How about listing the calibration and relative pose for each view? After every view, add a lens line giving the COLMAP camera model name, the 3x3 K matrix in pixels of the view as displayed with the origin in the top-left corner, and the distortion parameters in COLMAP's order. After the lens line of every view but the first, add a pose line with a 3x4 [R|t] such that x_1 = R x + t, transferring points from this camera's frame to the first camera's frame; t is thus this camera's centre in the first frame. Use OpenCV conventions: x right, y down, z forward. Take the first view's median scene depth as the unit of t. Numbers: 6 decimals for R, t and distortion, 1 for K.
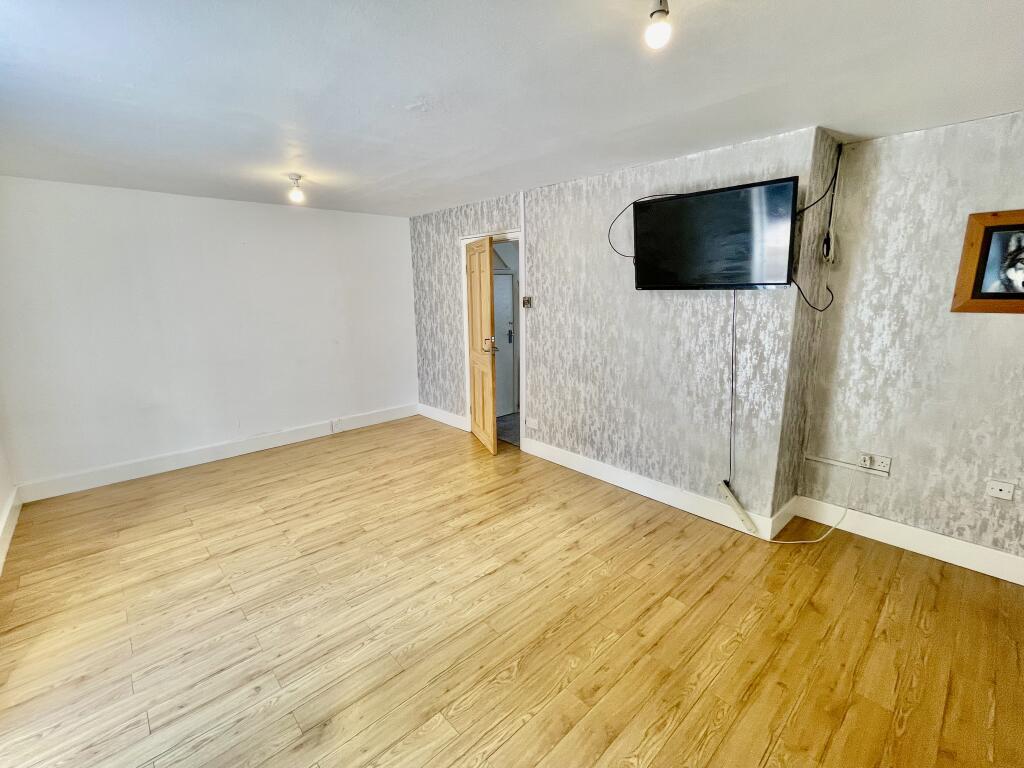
lens RADIAL K [[452.0, 0, 509.3], [0, 452.0, 386.5], [0, 0, 1]] dist [-0.003762, -0.000181]
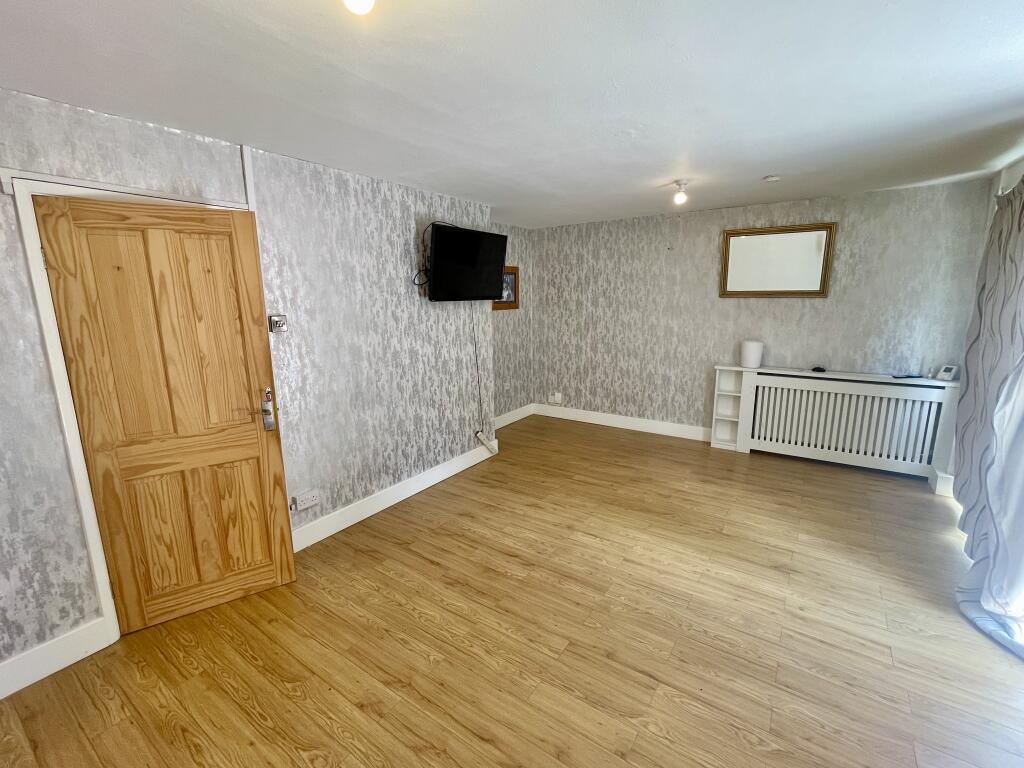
lens RADIAL K [[452.0, 0, 509.8], [0, 452.0, 382.0], [0, 0, 1]] dist [-0.003762, -0.000181]
pose [[-0.216115, -0.170503, 0.961365, -0.807270], [0.230121, 0.948000, 0.219864, -0.210171], [-0.948862, 0.268746, -0.165641, 0.987136]]
